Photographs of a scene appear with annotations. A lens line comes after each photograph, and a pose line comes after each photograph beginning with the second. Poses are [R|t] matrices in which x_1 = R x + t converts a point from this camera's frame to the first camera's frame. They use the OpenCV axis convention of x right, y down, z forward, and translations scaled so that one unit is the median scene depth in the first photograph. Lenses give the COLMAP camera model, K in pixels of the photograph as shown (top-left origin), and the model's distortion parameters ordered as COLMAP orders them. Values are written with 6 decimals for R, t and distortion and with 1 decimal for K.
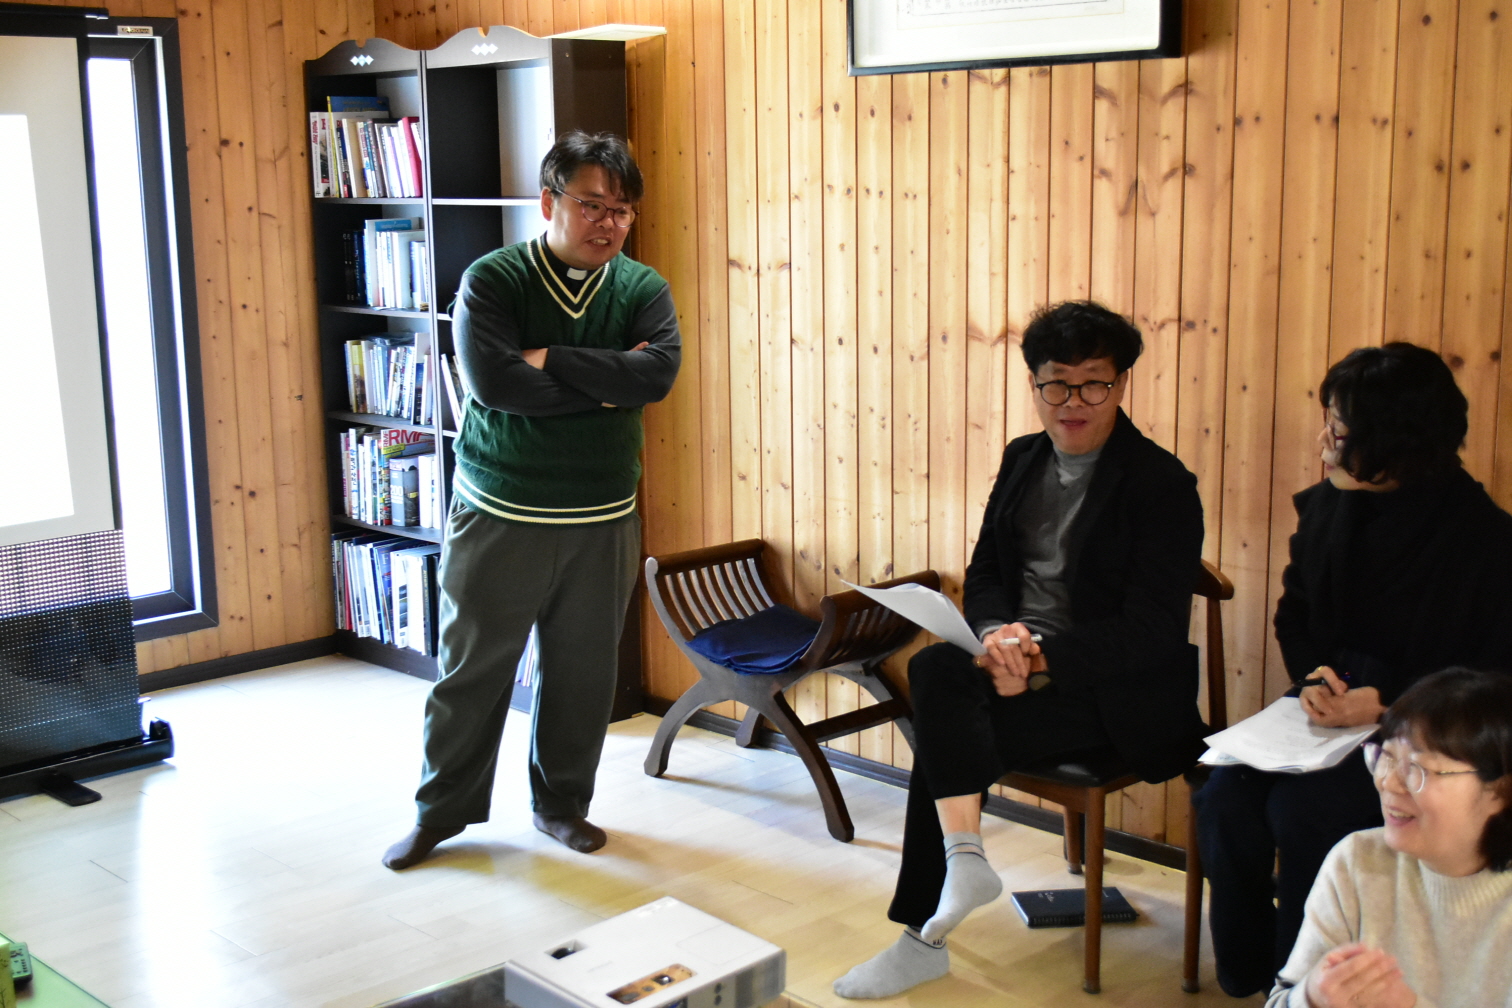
lens RADIAL K [[1932.4, 0, 759.1], [0, 1932.4, 499.9], [0, 0, 1]] dist [0.001564, 0.000000]
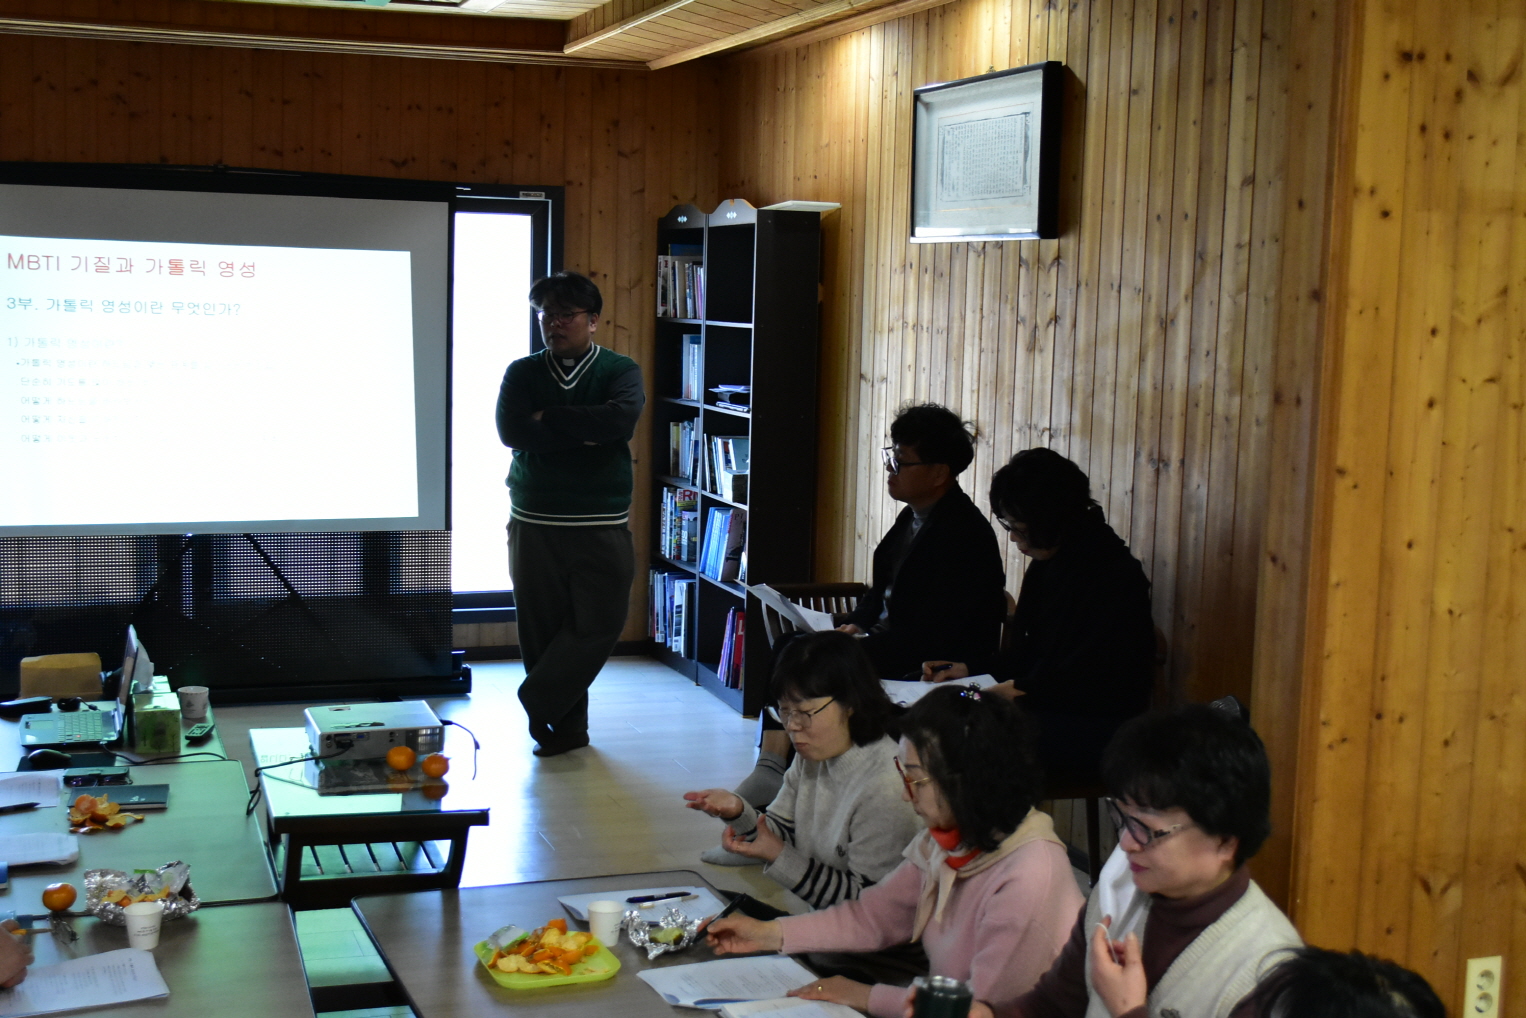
lens RADIAL K [[1950.3, 0, 760.5], [0, 1950.3, 510.9], [0, 0, 1]] dist [0.001564, 0.000000]
pose [[0.913164, 0.087172, -0.398160, 0.415509], [-0.113655, 0.992574, -0.043352, 0.032984], [0.391424, 0.084841, 0.916291, -0.234575]]
